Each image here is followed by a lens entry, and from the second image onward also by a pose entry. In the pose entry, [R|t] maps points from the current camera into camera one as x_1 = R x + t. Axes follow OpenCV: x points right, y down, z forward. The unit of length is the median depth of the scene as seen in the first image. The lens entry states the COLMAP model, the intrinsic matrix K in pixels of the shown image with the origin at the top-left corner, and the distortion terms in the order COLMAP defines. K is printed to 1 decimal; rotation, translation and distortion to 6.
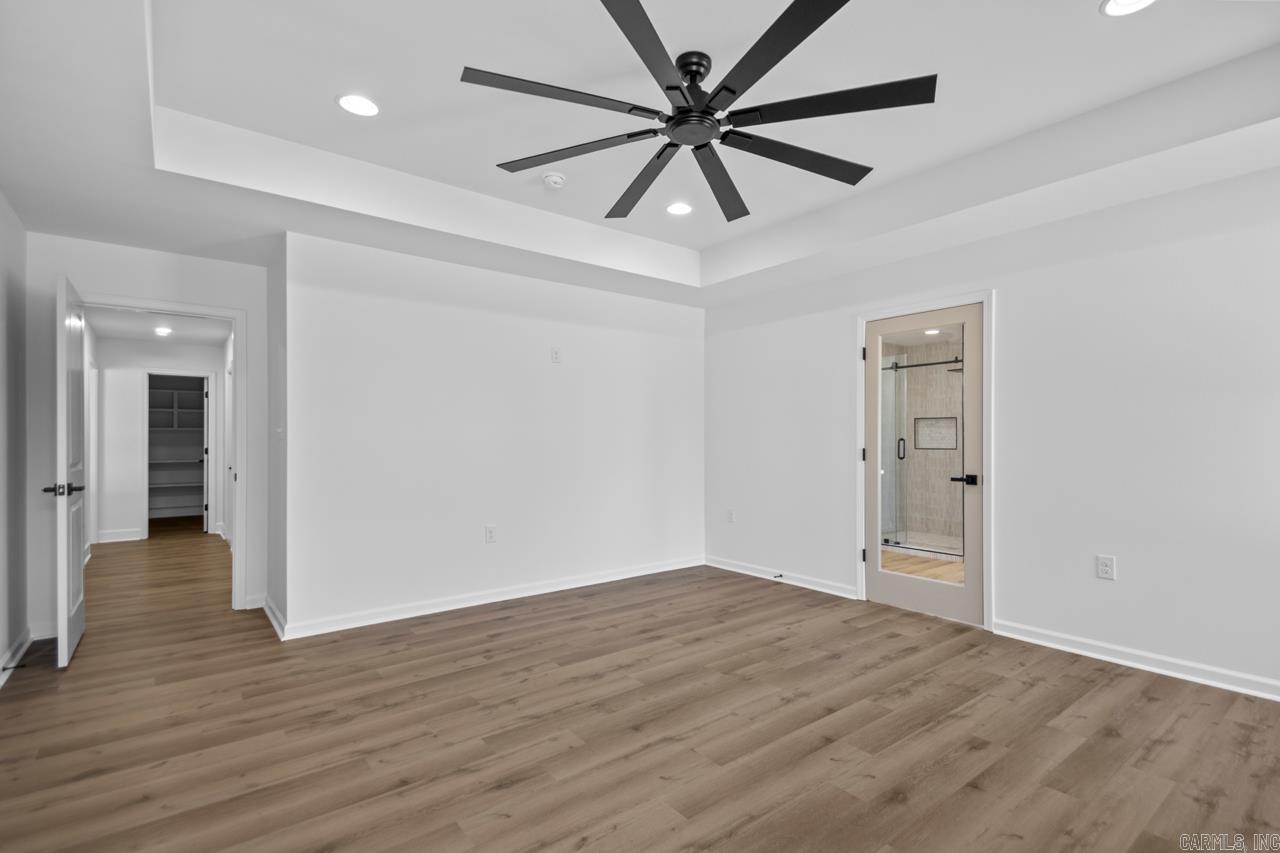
lens RADIAL K [[589.6, 0, 672.7], [0, 589.6, 437.1], [0, 0, 1]] dist [0.034597, -0.016291]
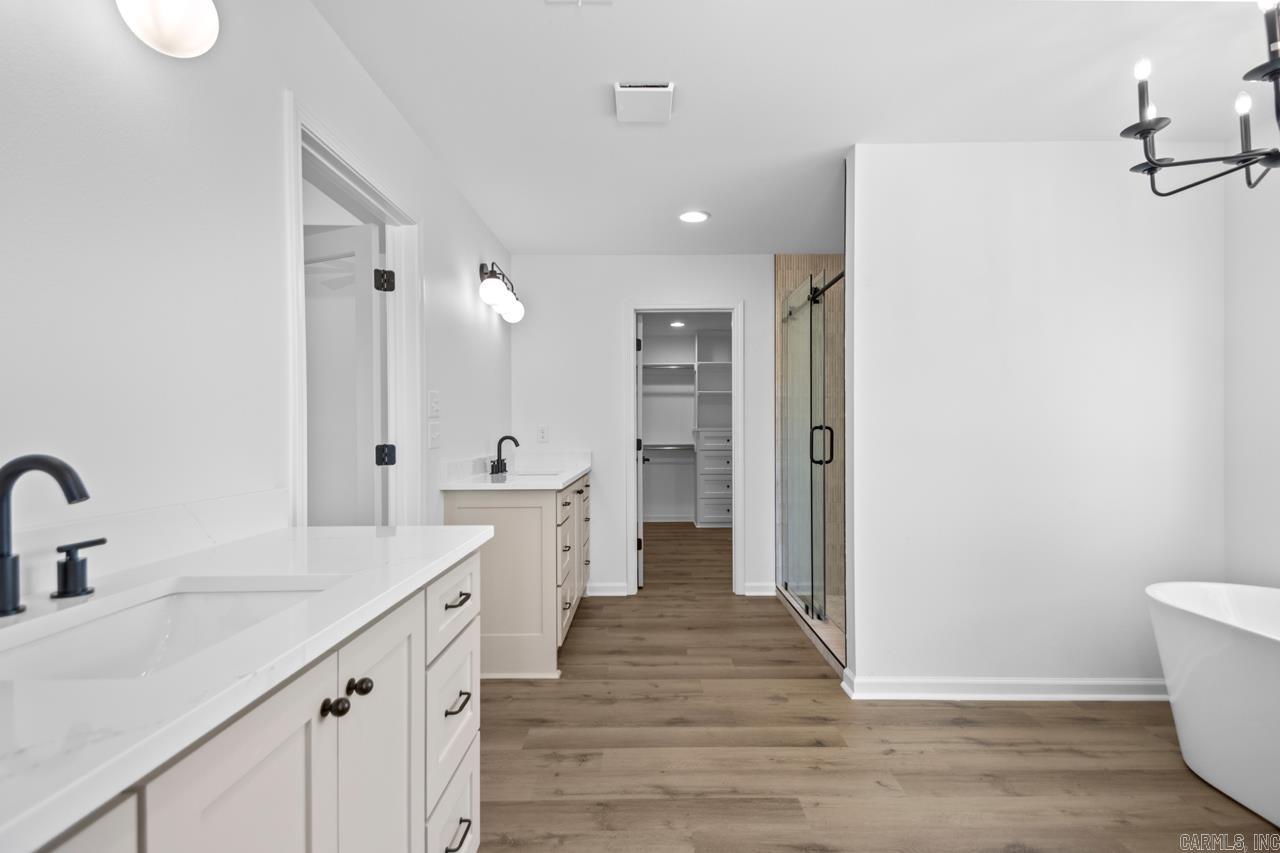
lens RADIAL K [[589.6, 0, 649.6], [0, 589.6, 433.7], [0, 0, 1]] dist [0.034597, -0.016291]
pose [[0.767889, -0.000099, -0.640583, 0.517265], [0.008218, 0.999919, 0.009696, 0.002423], [0.640531, -0.012710, 0.767828, 0.396724]]
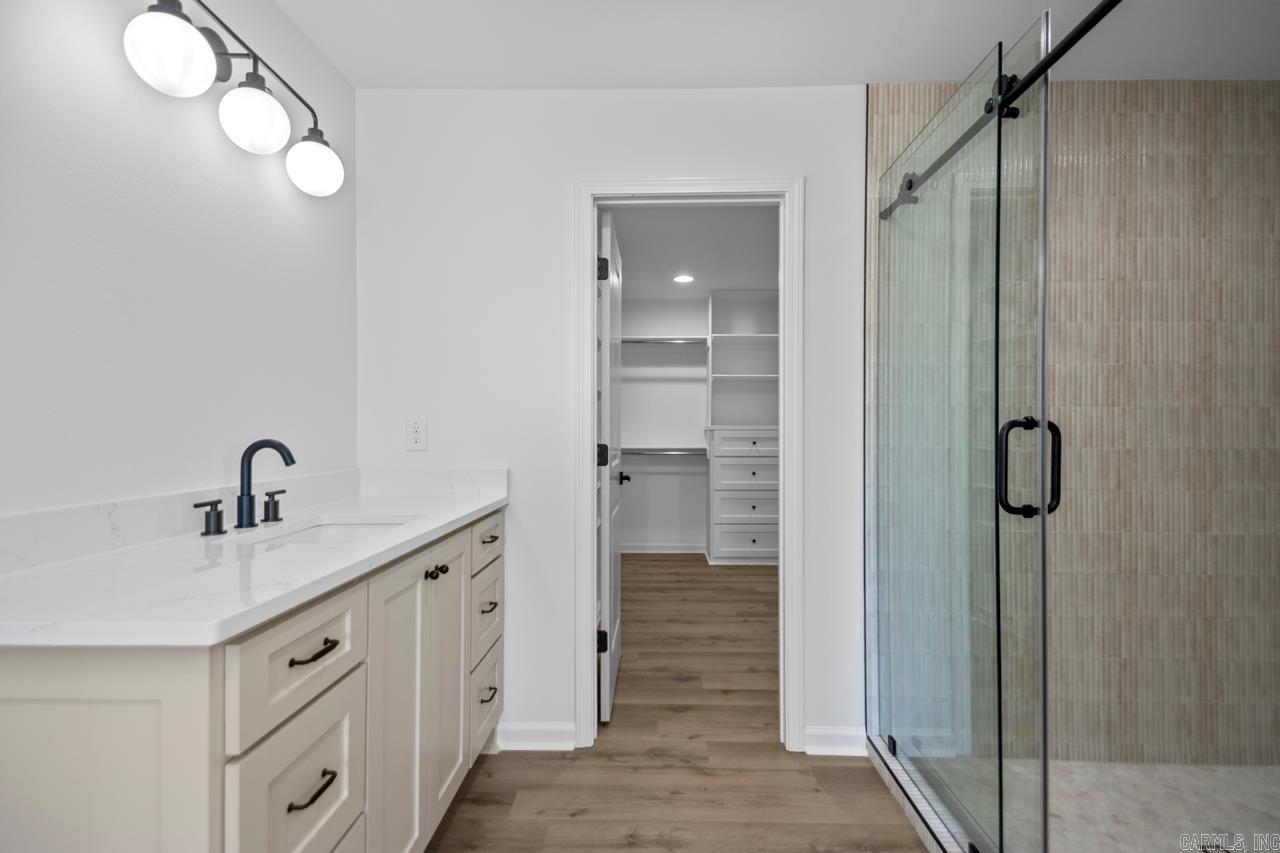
lens RADIAL K [[589.6, 0, 654.2], [0, 589.6, 428.2], [0, 0, 1]] dist [0.034597, -0.016291]
pose [[0.759520, 0.000288, -0.650484, 0.355878], [0.003106, 0.999987, 0.004070, 0.003604], [0.650477, -0.005112, 0.759509, 0.622696]]
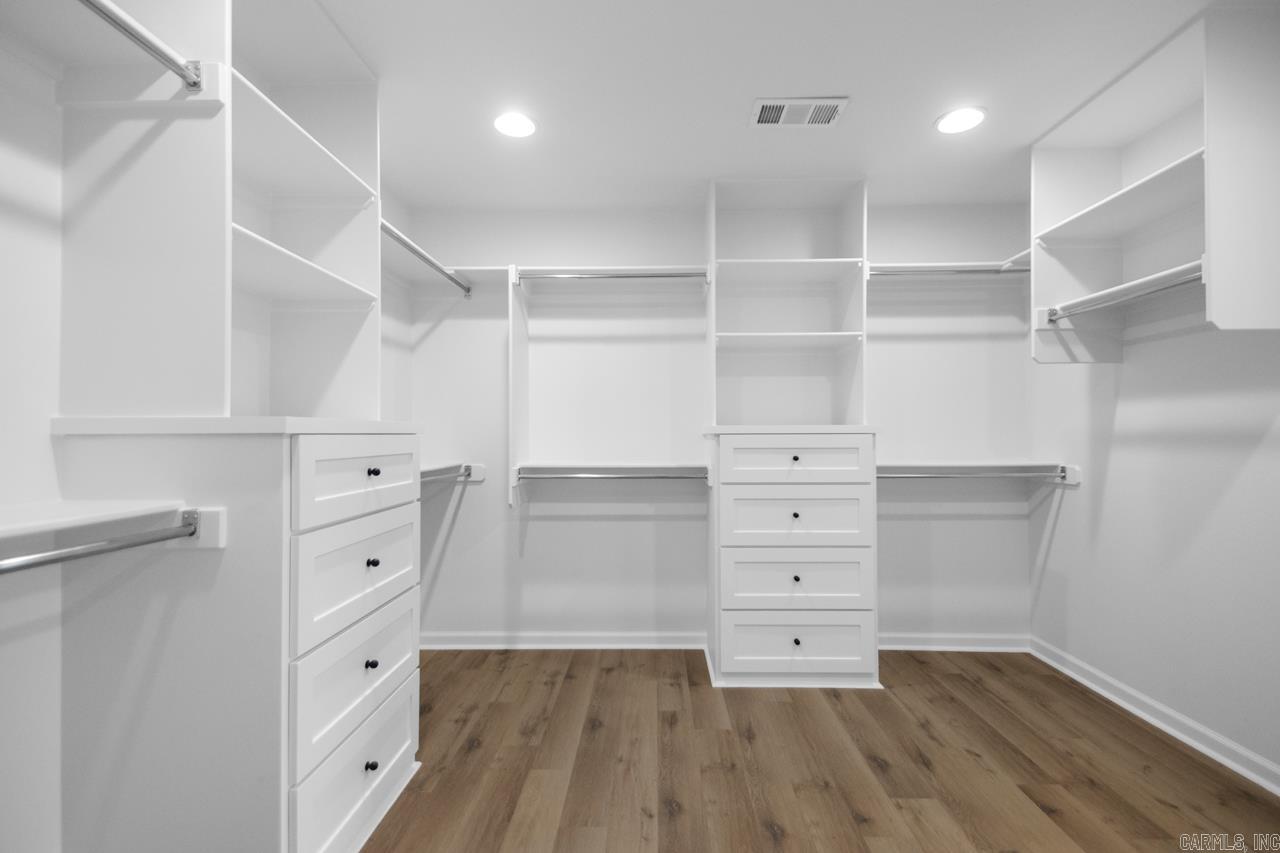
lens RADIAL K [[589.6, 0, 646.2], [0, 589.6, 434.0], [0, 0, 1]] dist [0.034597, -0.016291]
pose [[0.759425, -0.009707, -0.650523, 0.163794], [0.004668, 0.999944, -0.009471, 0.012232], [0.650578, 0.004156, 0.759428, 0.882371]]
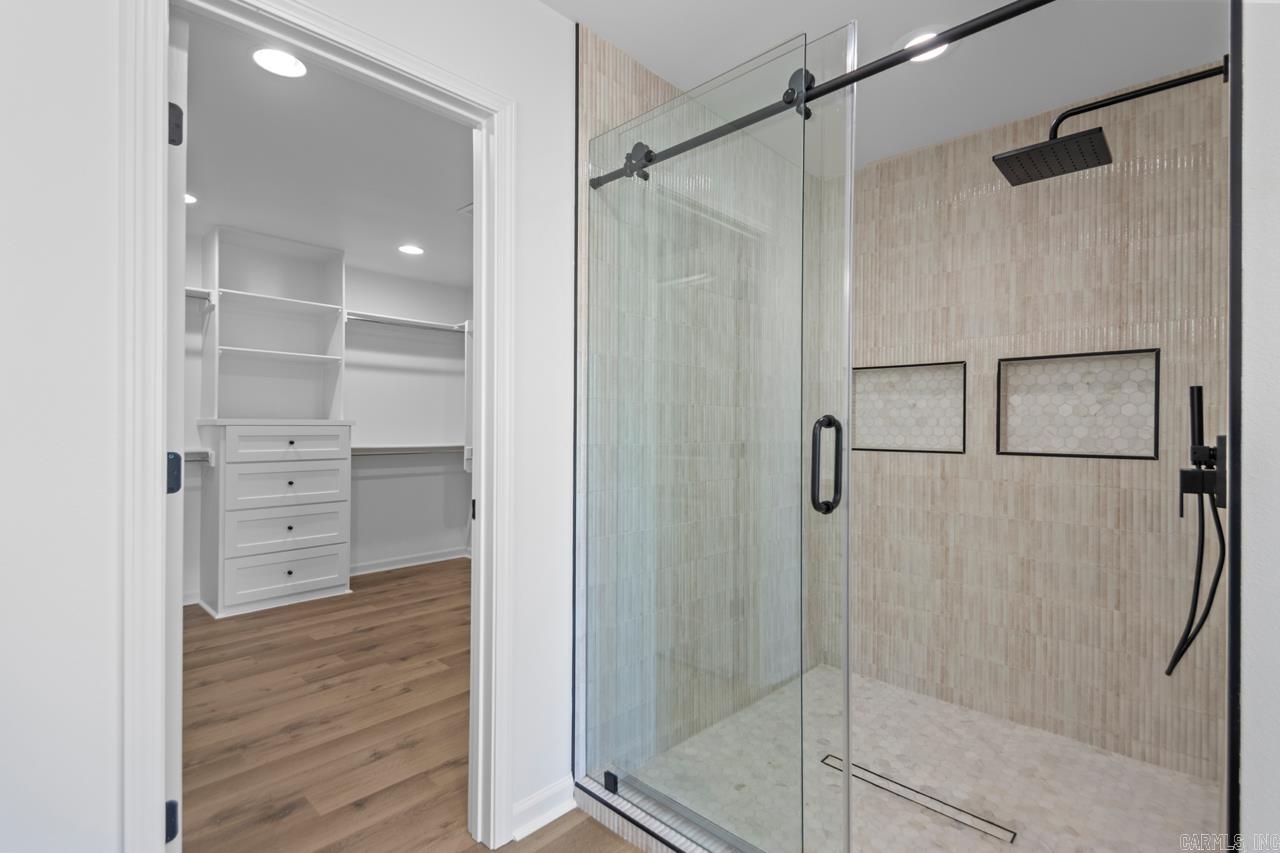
lens RADIAL K [[589.6, 0, 655.5], [0, 589.6, 429.7], [0, 0, 1]] dist [0.034597, -0.016291]
pose [[0.991436, 0.006361, 0.130440, 0.245298], [-0.007802, 0.999914, 0.010538, 0.004155], [-0.130362, -0.011465, 0.991400, 0.659720]]
